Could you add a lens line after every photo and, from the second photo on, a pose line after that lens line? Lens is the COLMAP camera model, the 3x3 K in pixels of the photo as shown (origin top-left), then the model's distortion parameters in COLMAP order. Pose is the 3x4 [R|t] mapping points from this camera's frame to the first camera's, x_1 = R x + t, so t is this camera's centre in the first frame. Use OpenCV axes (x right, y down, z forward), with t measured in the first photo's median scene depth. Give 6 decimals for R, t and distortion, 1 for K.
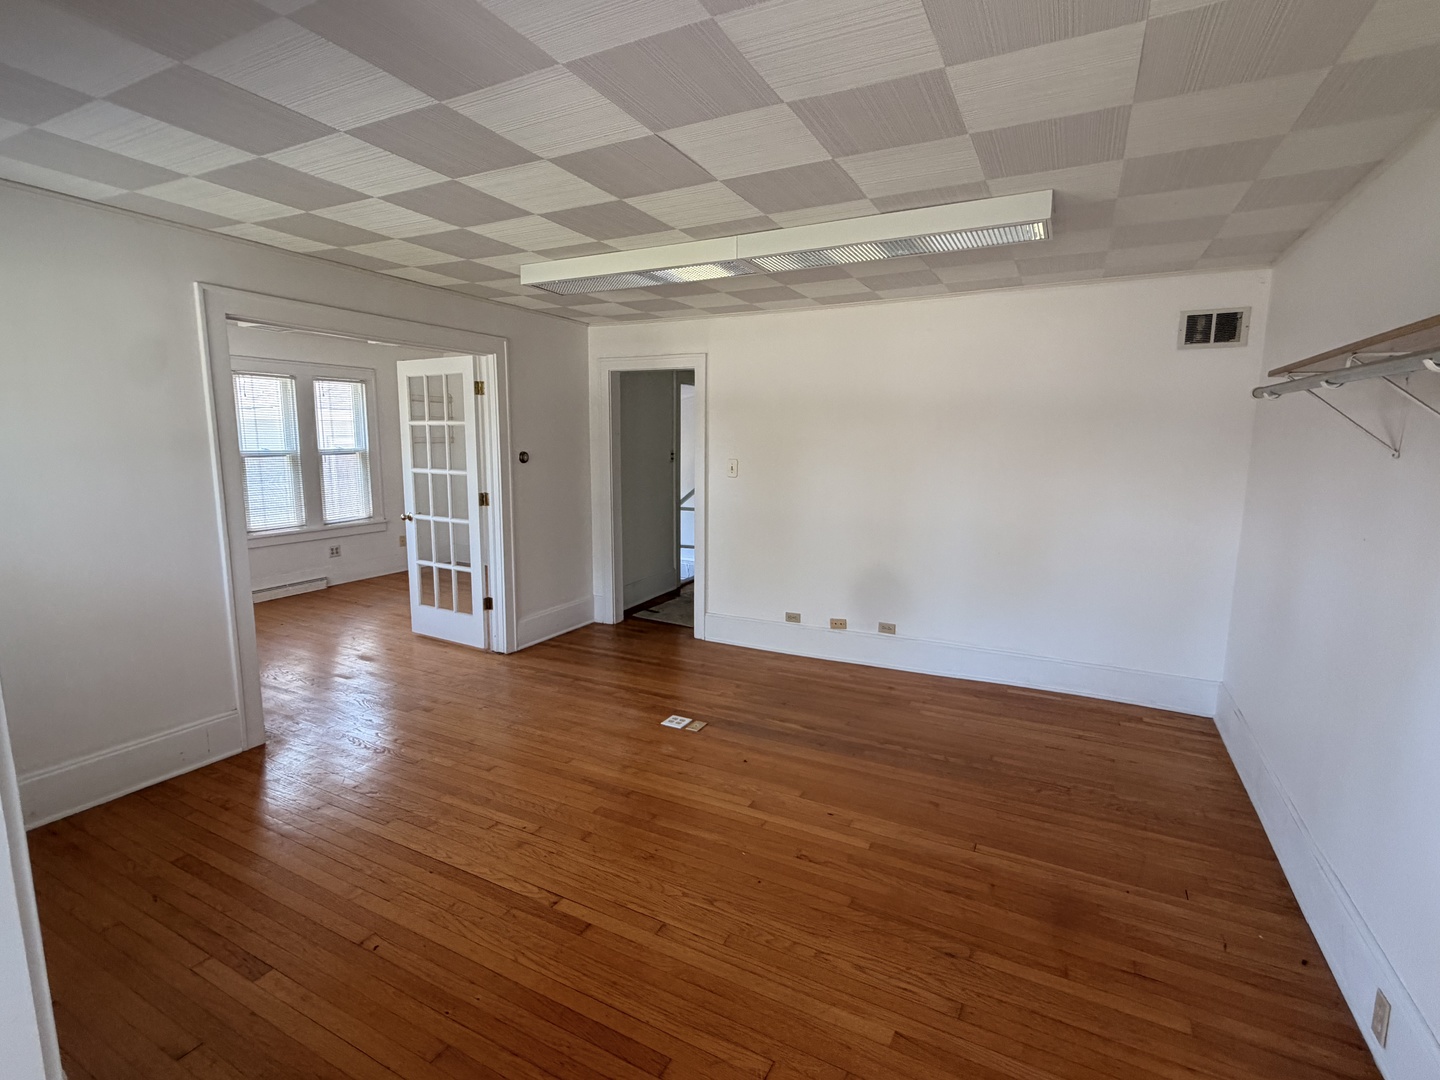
lens RADIAL K [[672.5, 0, 722.6], [0, 672.5, 538.2], [0, 0, 1]] dist [-0.004654, -0.000262]
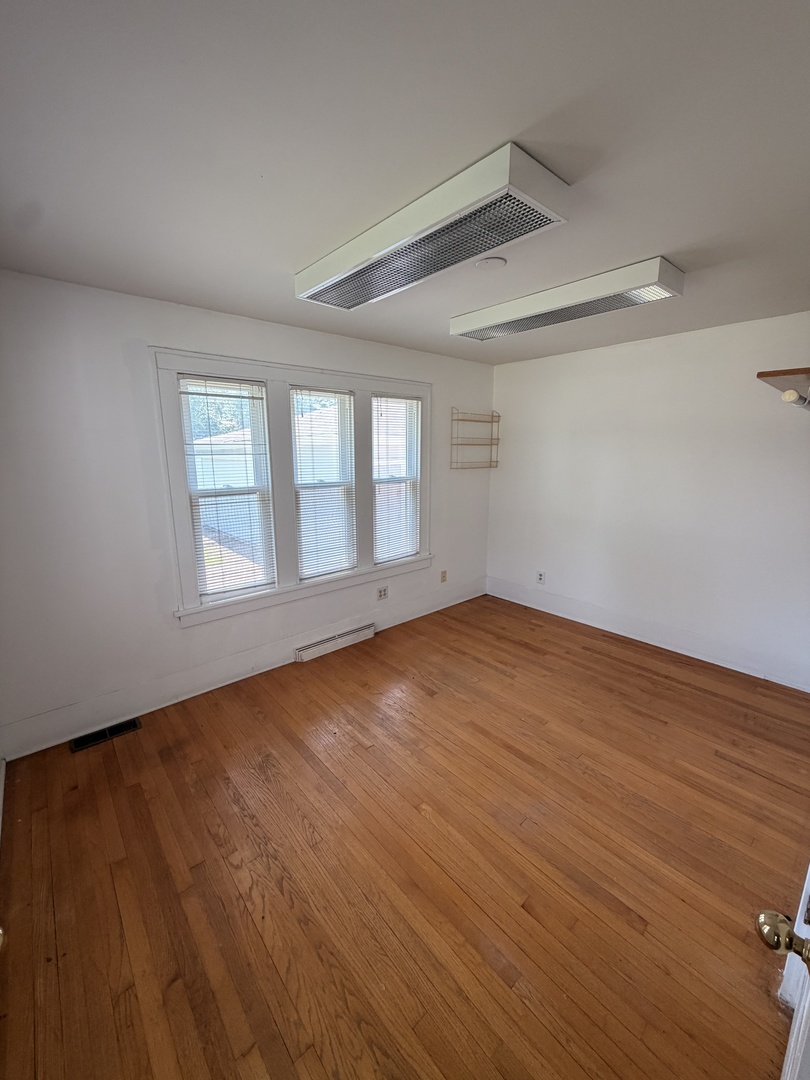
lens RADIAL K [[435.7, 0, 404.7], [0, 435.7, 538.4], [0, 0, 1]] dist [0.002780, 0.000065]
pose [[0.929417, 0.067447, -0.362814, -0.358883], [-0.044376, 0.996448, 0.071562, -0.099078], [0.366352, -0.050411, 0.929110, 0.496500]]
